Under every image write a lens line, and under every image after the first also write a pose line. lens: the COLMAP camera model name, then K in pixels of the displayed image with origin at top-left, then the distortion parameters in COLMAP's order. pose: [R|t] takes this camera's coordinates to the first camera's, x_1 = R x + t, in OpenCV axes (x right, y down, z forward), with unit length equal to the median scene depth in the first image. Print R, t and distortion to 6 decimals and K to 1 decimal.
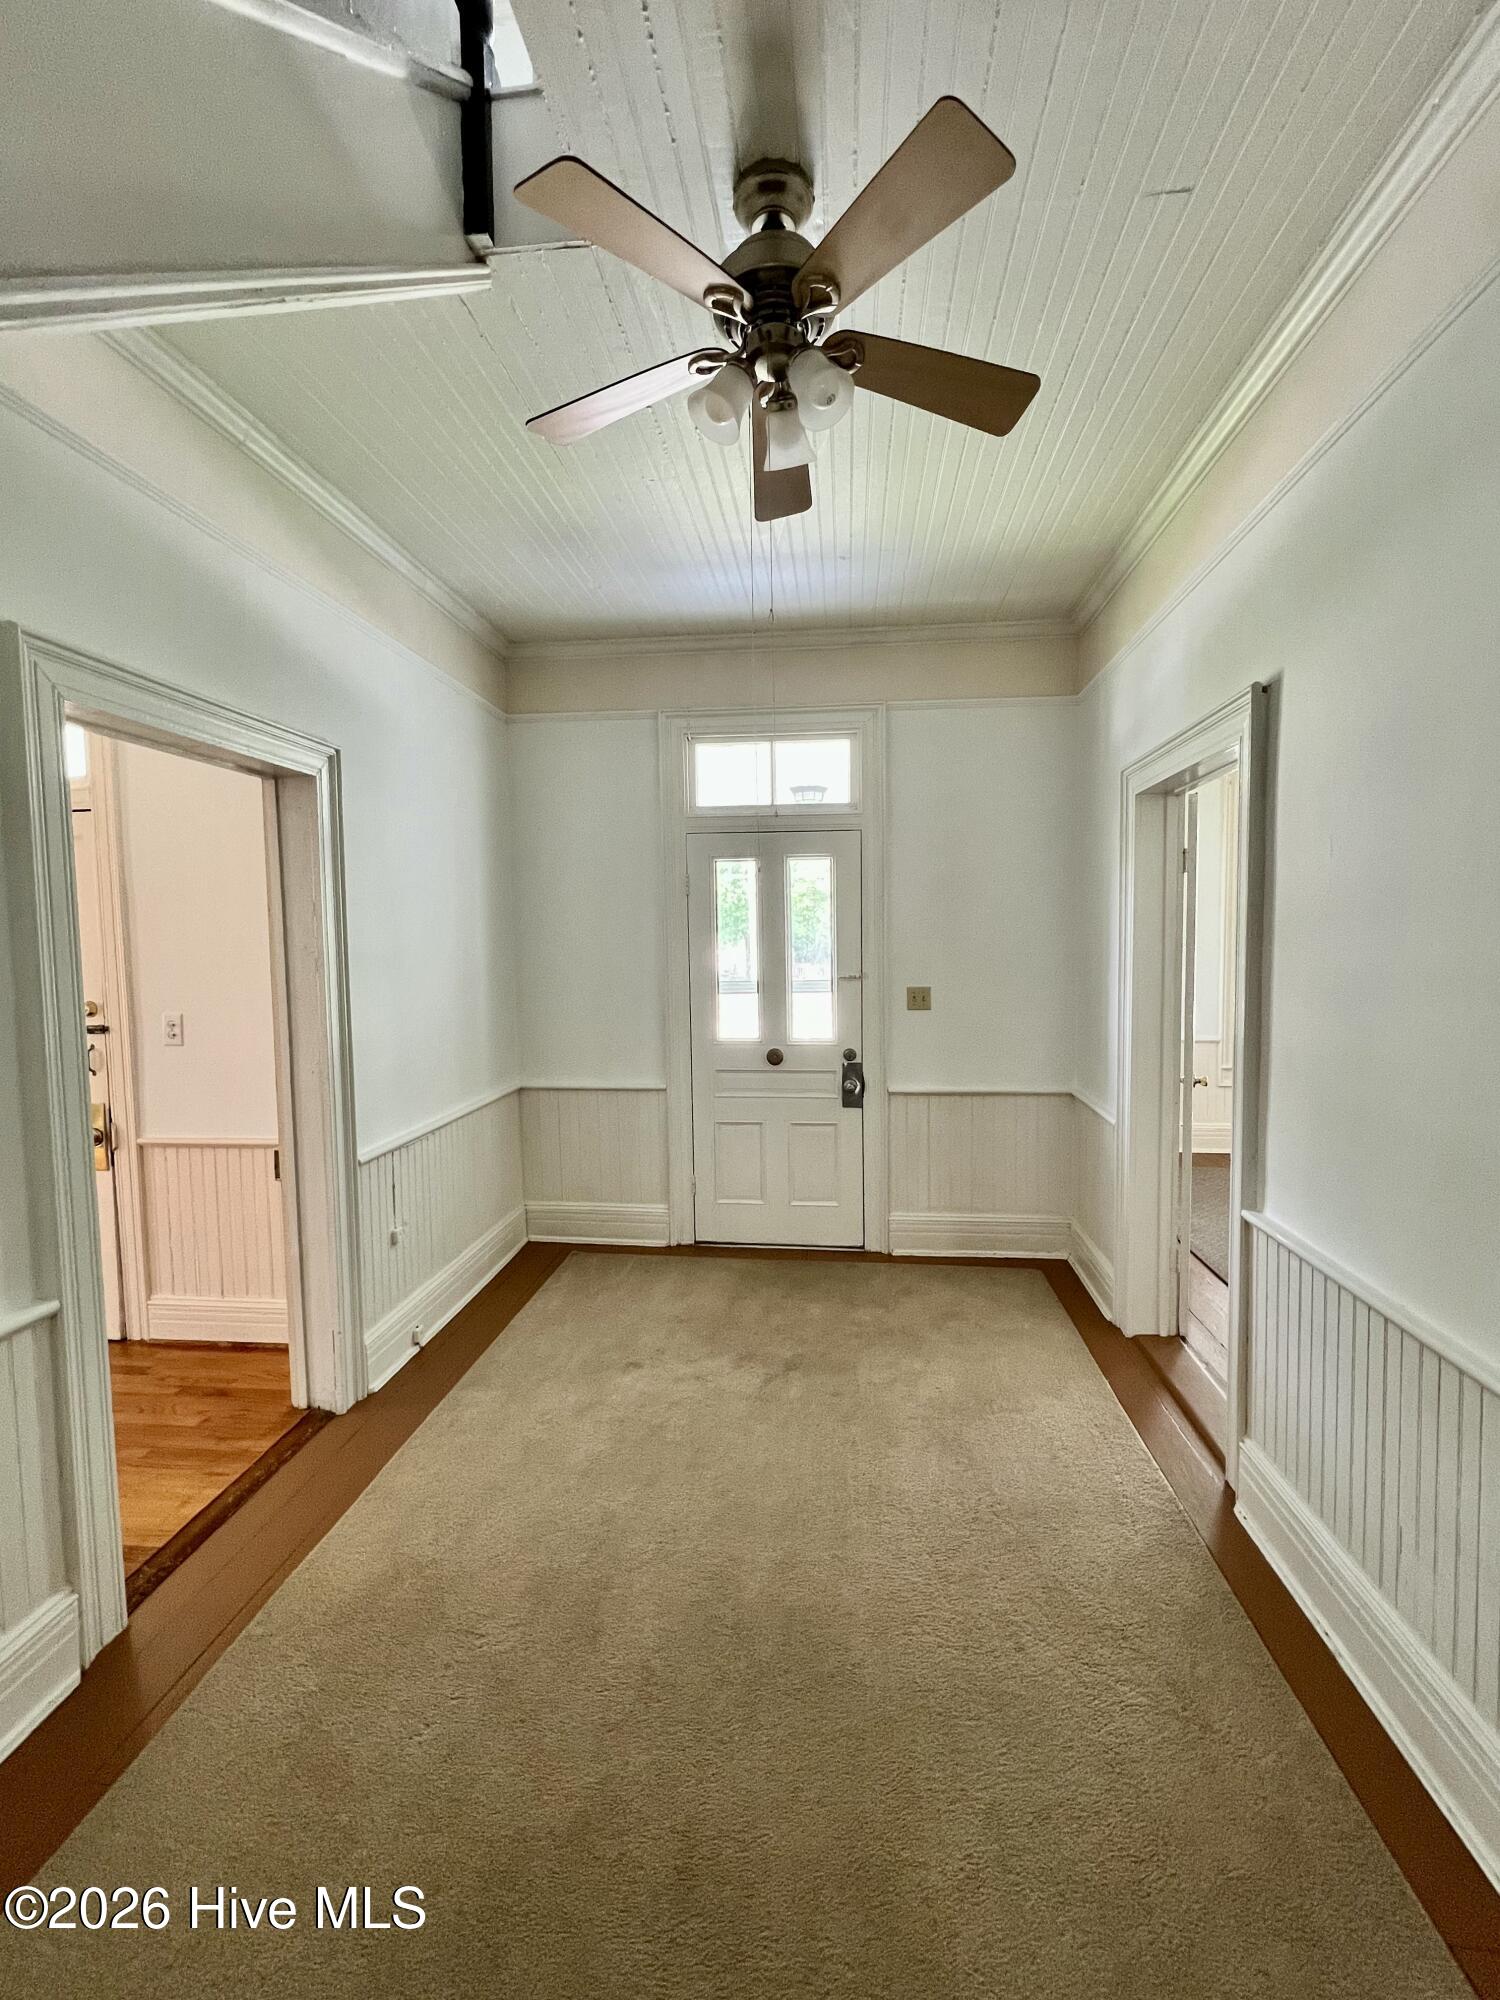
lens RADIAL K [[805.1, 0, 751.5], [0, 805.1, 1016.4], [0, 0, 1]] dist [-0.000669, -0.000124]
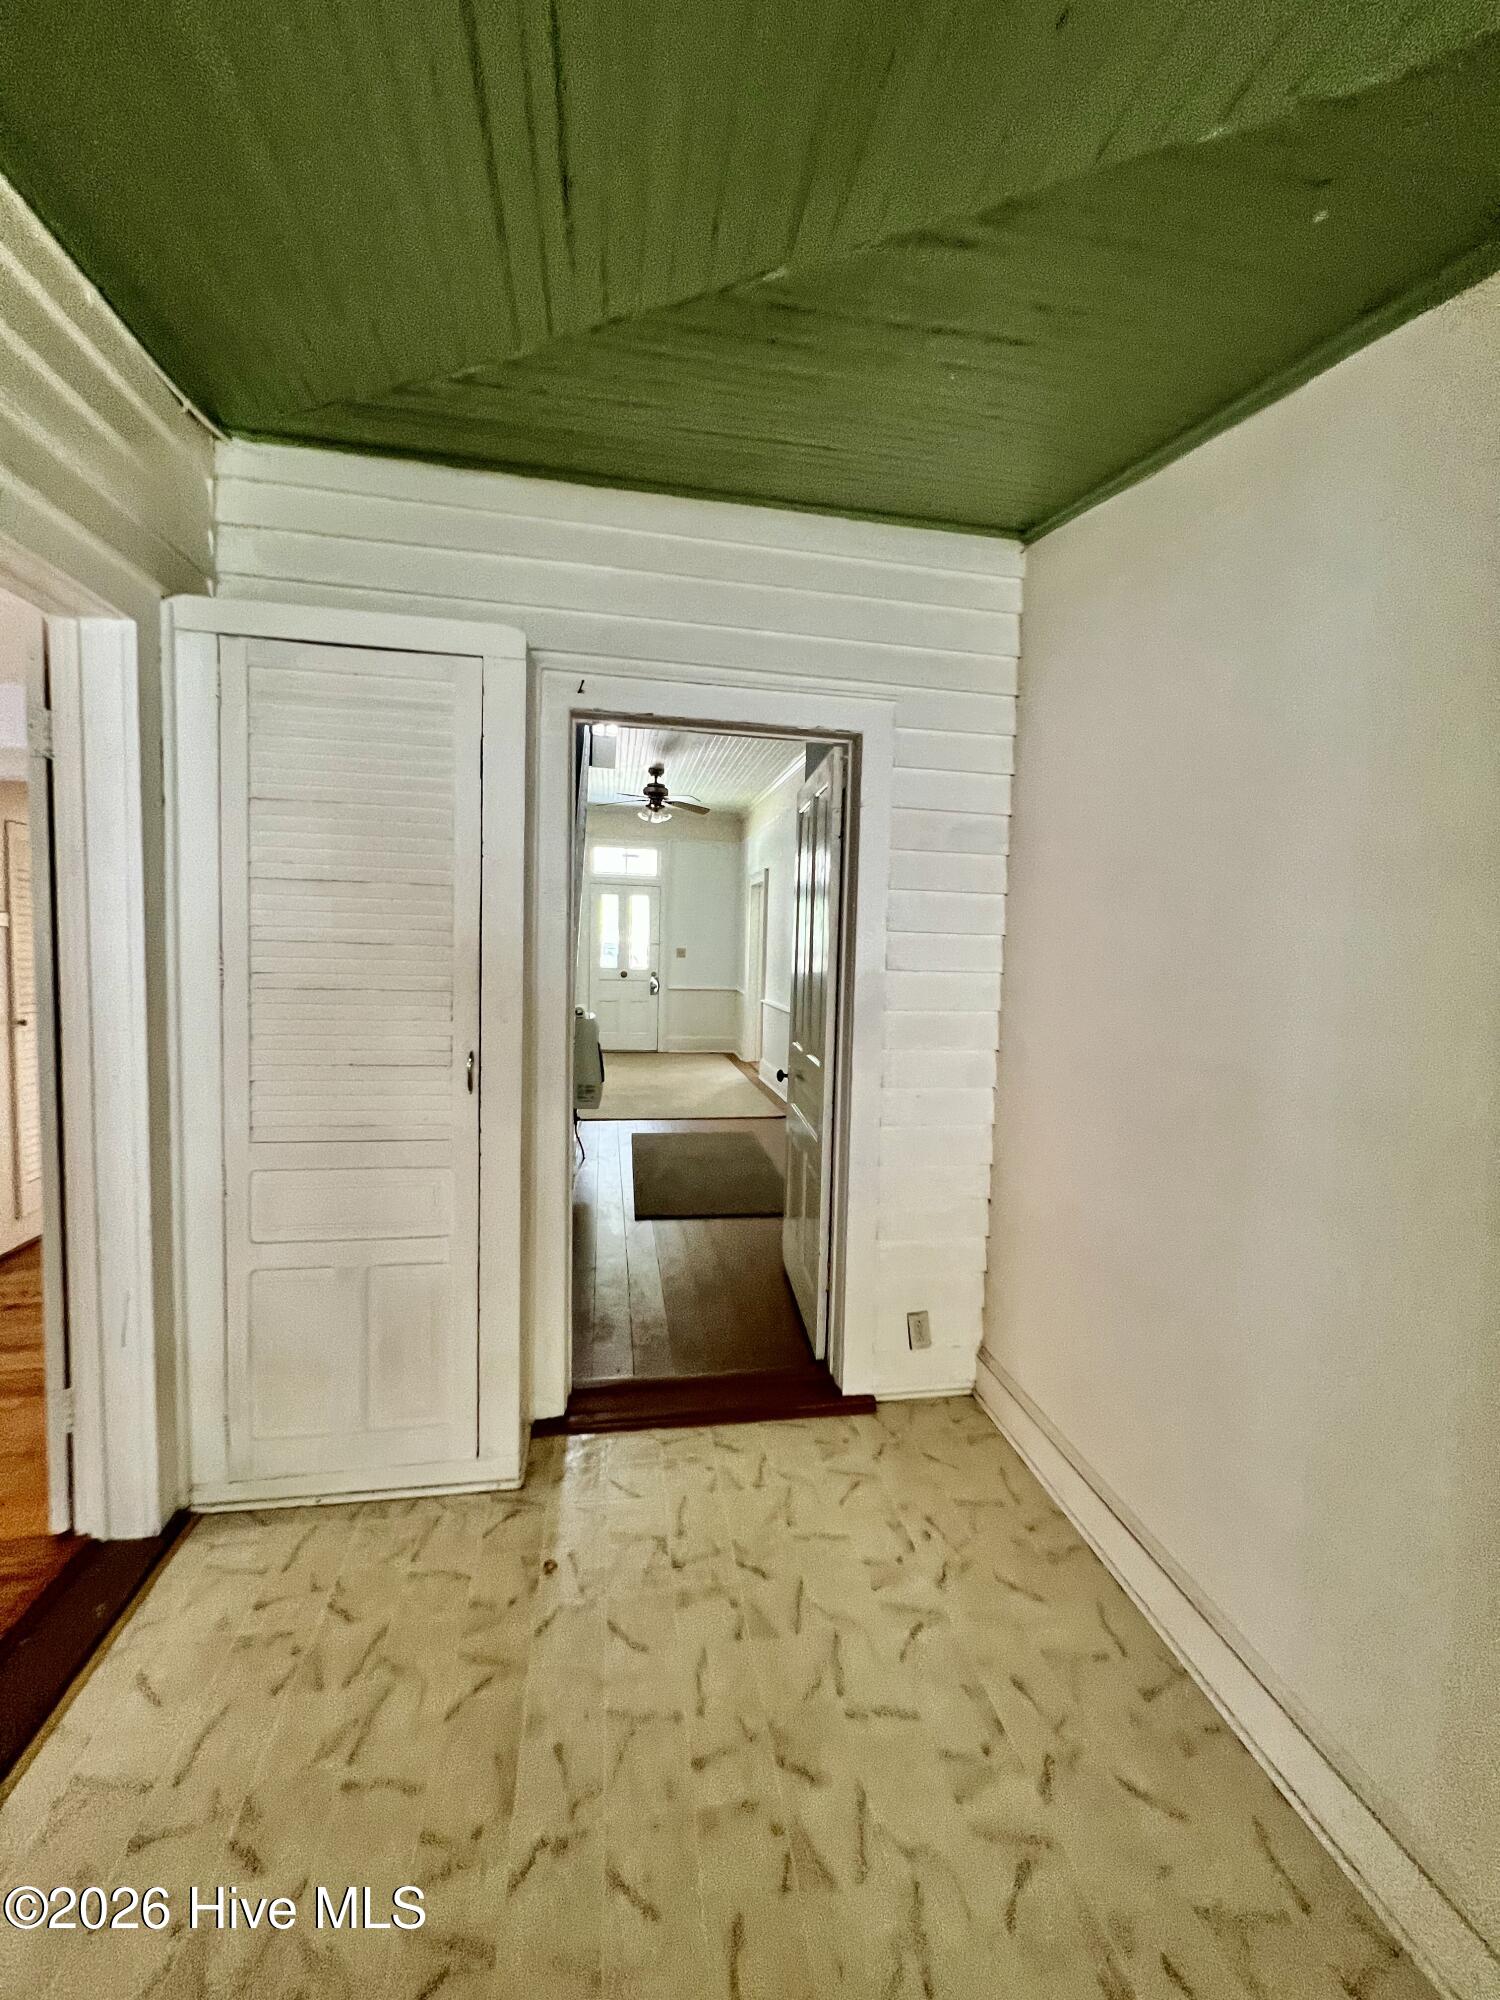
lens RADIAL K [[800.9, 0, 746.0], [0, 800.9, 1000.0], [0, 0, 1]] dist [0.002254, -0.000058]
pose [[0.956988, 0.024210, 0.289115, -0.345229], [-0.017237, 0.999496, -0.026642, 0.202123], [-0.289615, 0.020513, 0.956923, -1.583789]]
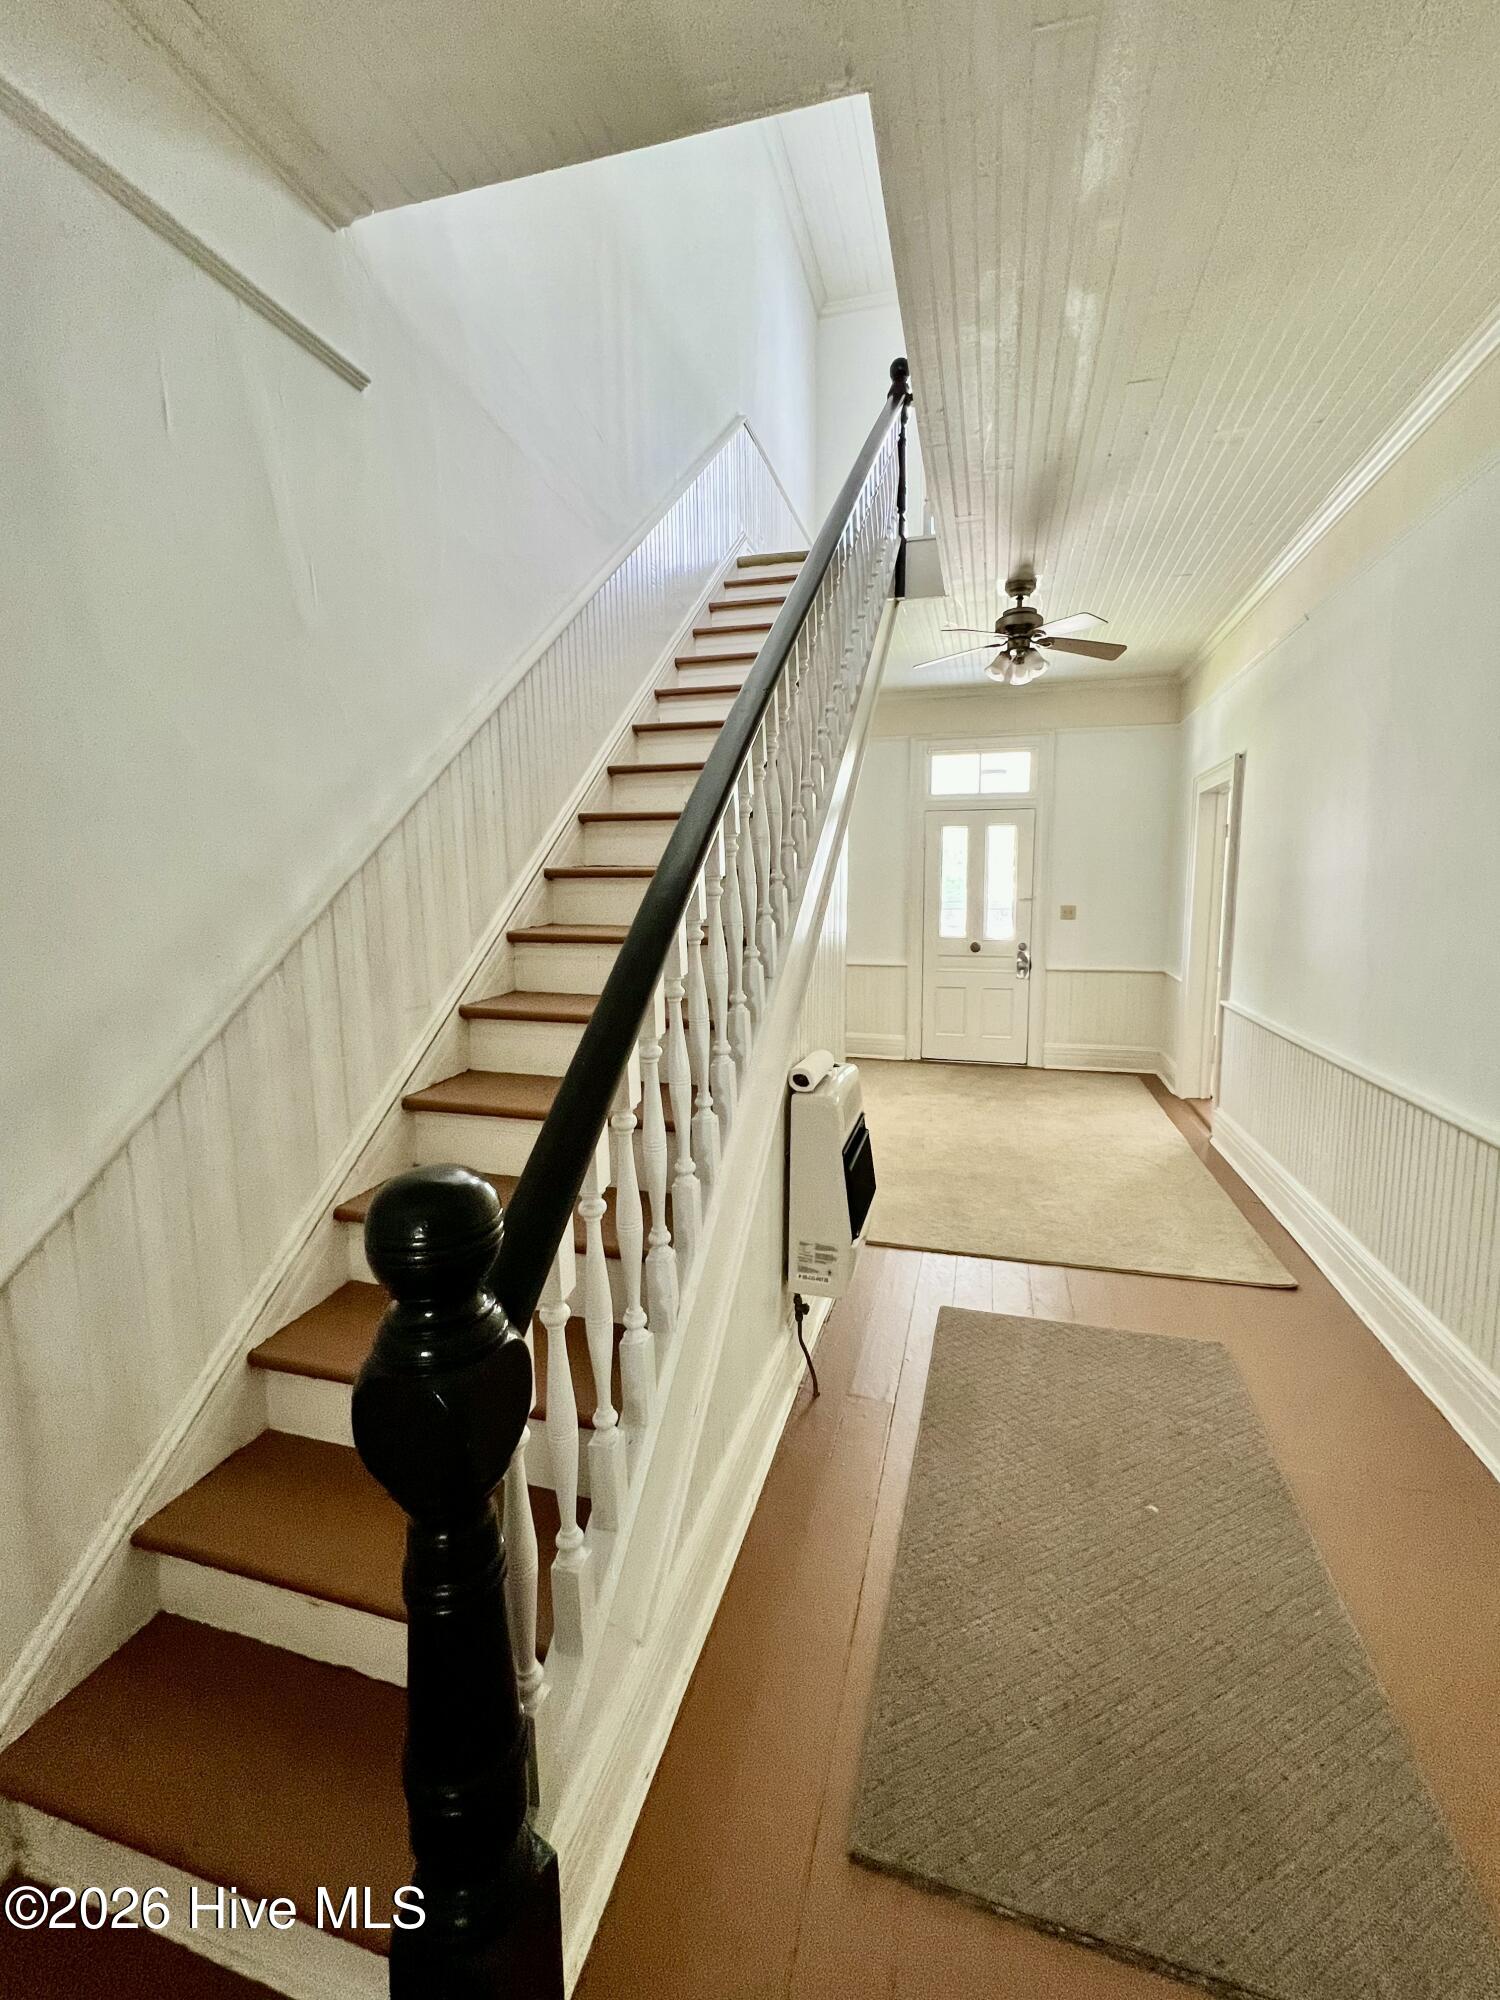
lens RADIAL K [[805.1, 0, 763.9], [0, 805.1, 998.8], [0, 0, 1]] dist [-0.000669, -0.000124]
pose [[0.987023, 0.030964, -0.157564, -0.144952], [-0.023795, 0.998603, 0.047184, 0.094135], [0.158804, -0.042823, 0.986381, -0.750567]]
